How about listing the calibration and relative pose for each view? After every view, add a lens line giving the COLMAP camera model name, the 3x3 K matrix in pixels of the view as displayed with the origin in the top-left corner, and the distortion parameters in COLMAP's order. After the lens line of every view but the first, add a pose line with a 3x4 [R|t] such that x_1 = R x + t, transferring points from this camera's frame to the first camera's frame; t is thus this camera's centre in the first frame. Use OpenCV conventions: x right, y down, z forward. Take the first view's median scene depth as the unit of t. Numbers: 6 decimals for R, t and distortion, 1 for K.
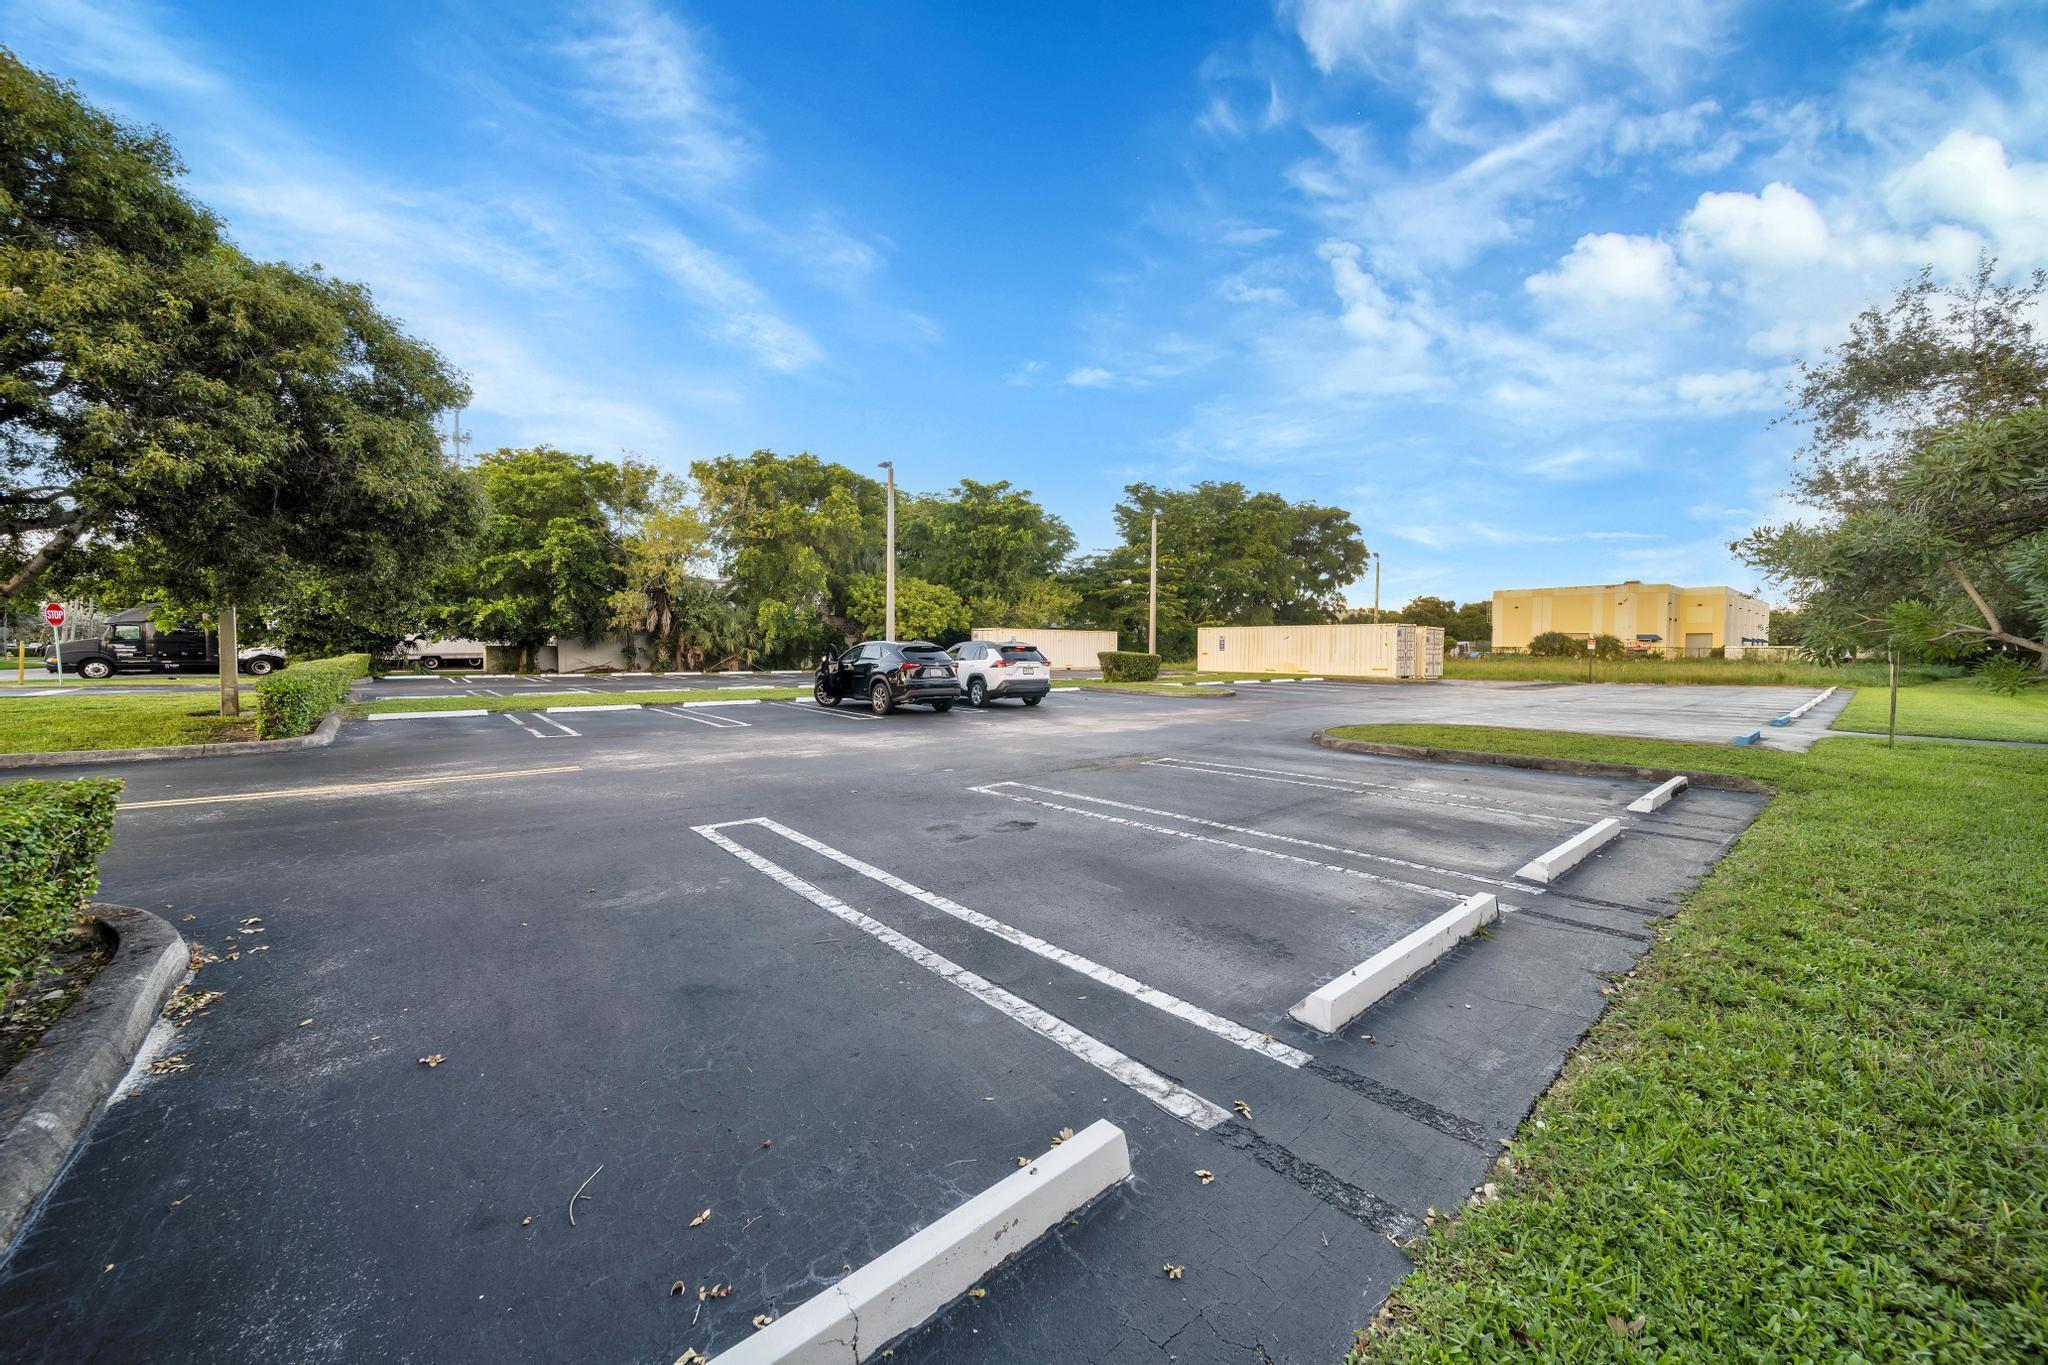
lens RADIAL K [[748.5, 0, 1032.5], [0, 748.5, 670.7], [0, 0, 1]] dist [-0.000215, 0.000041]
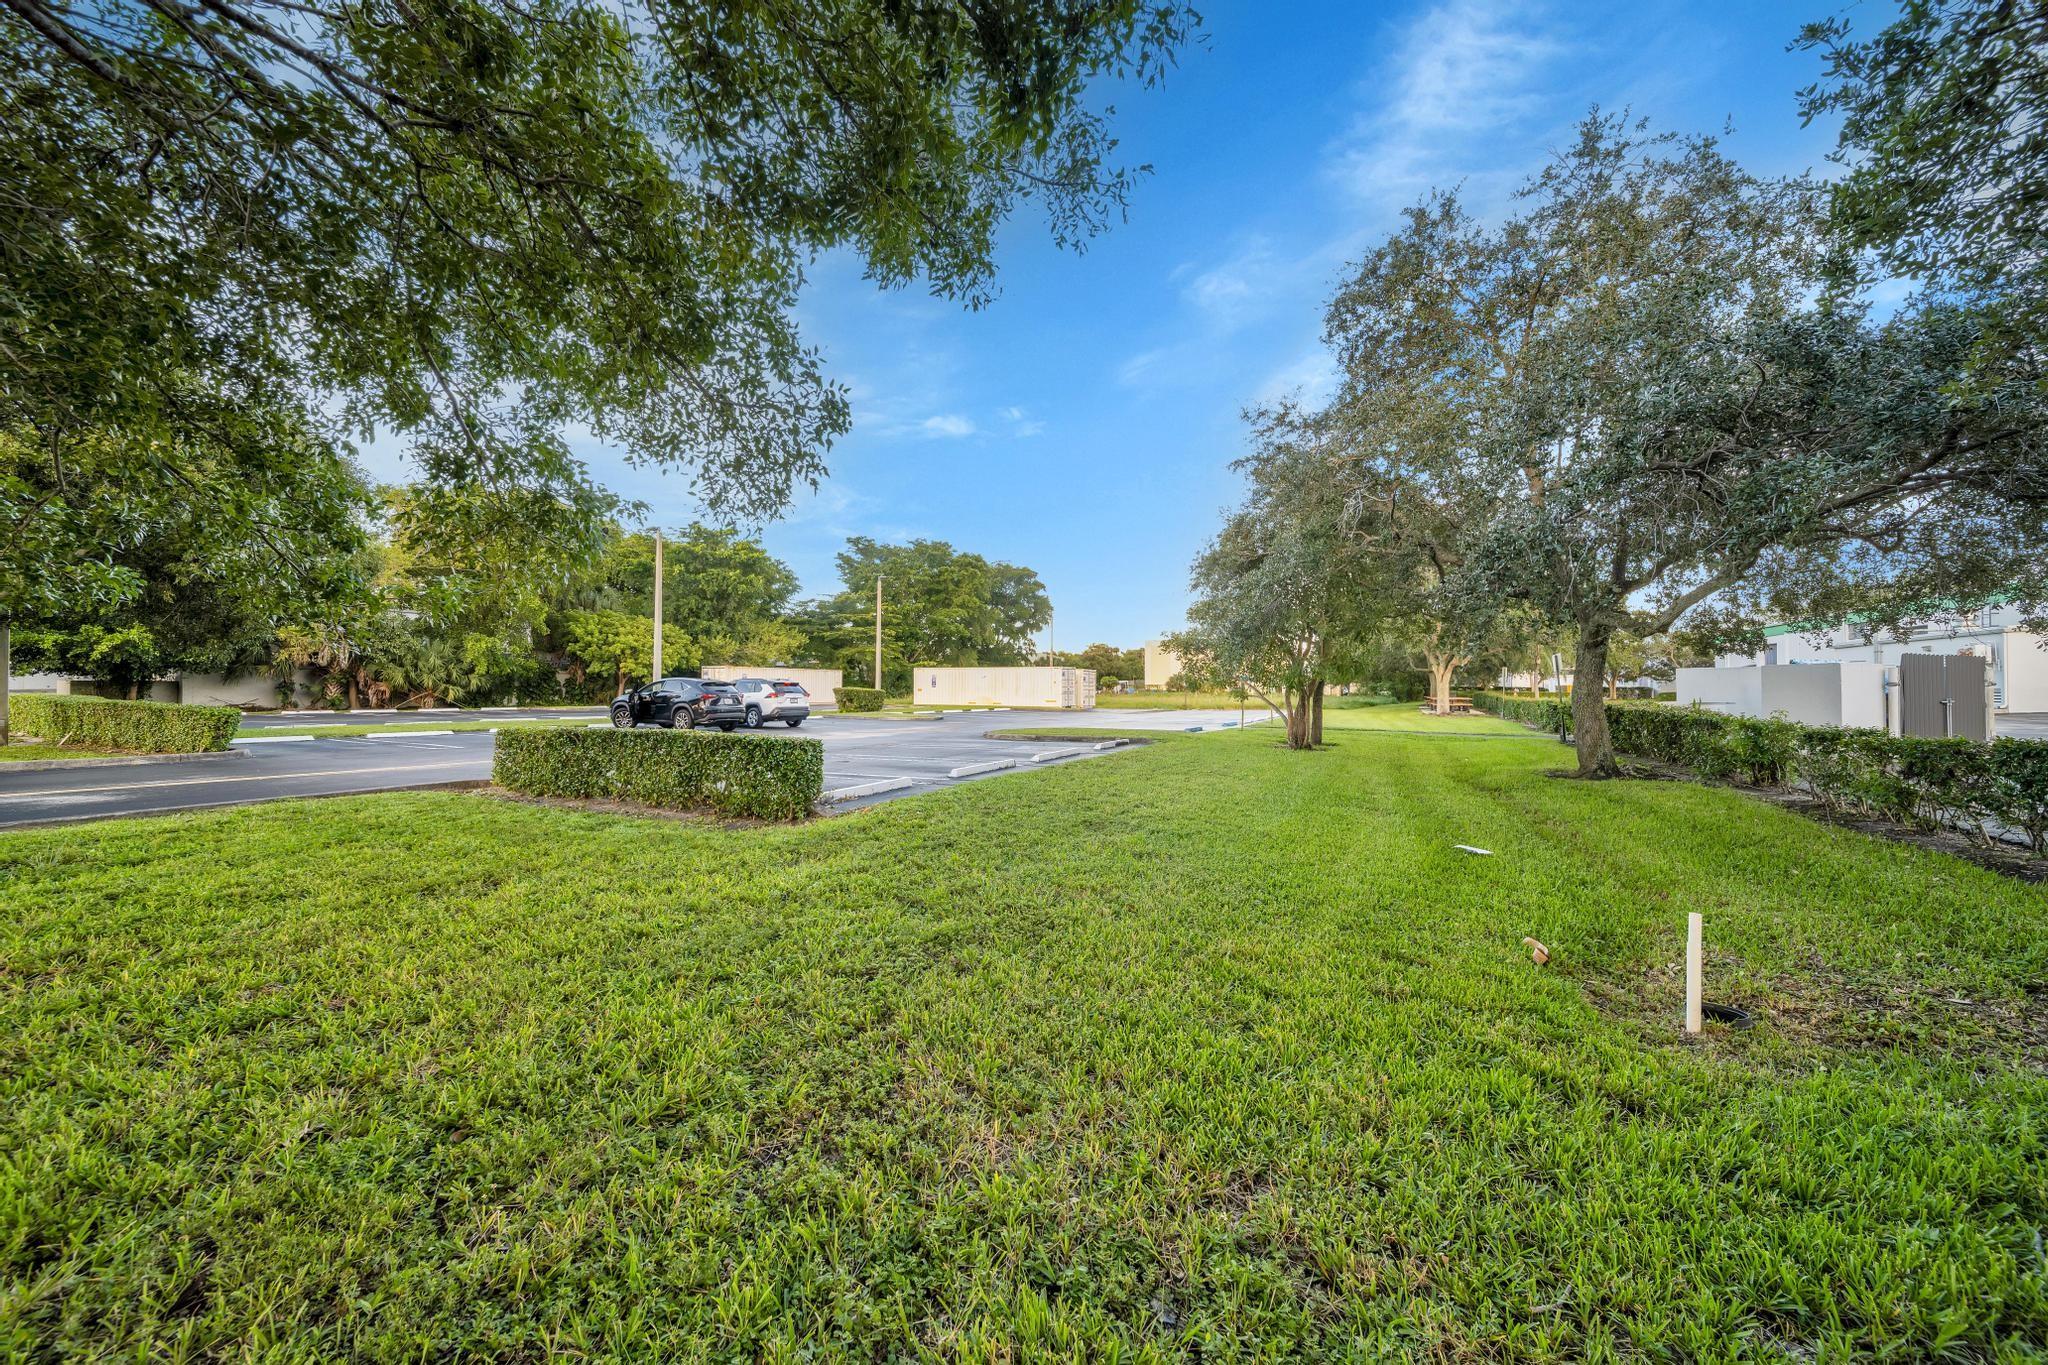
lens RADIAL K [[748.5, 0, 1019.9], [0, 748.5, 689.3], [0, 0, 1]] dist [-0.000215, 0.000041]
pose [[0.935259, -0.000055, 0.353964, -0.034697], [0.009202, 0.999666, -0.024156, 0.005571], [-0.353844, 0.025849, 0.934947, -0.138923]]
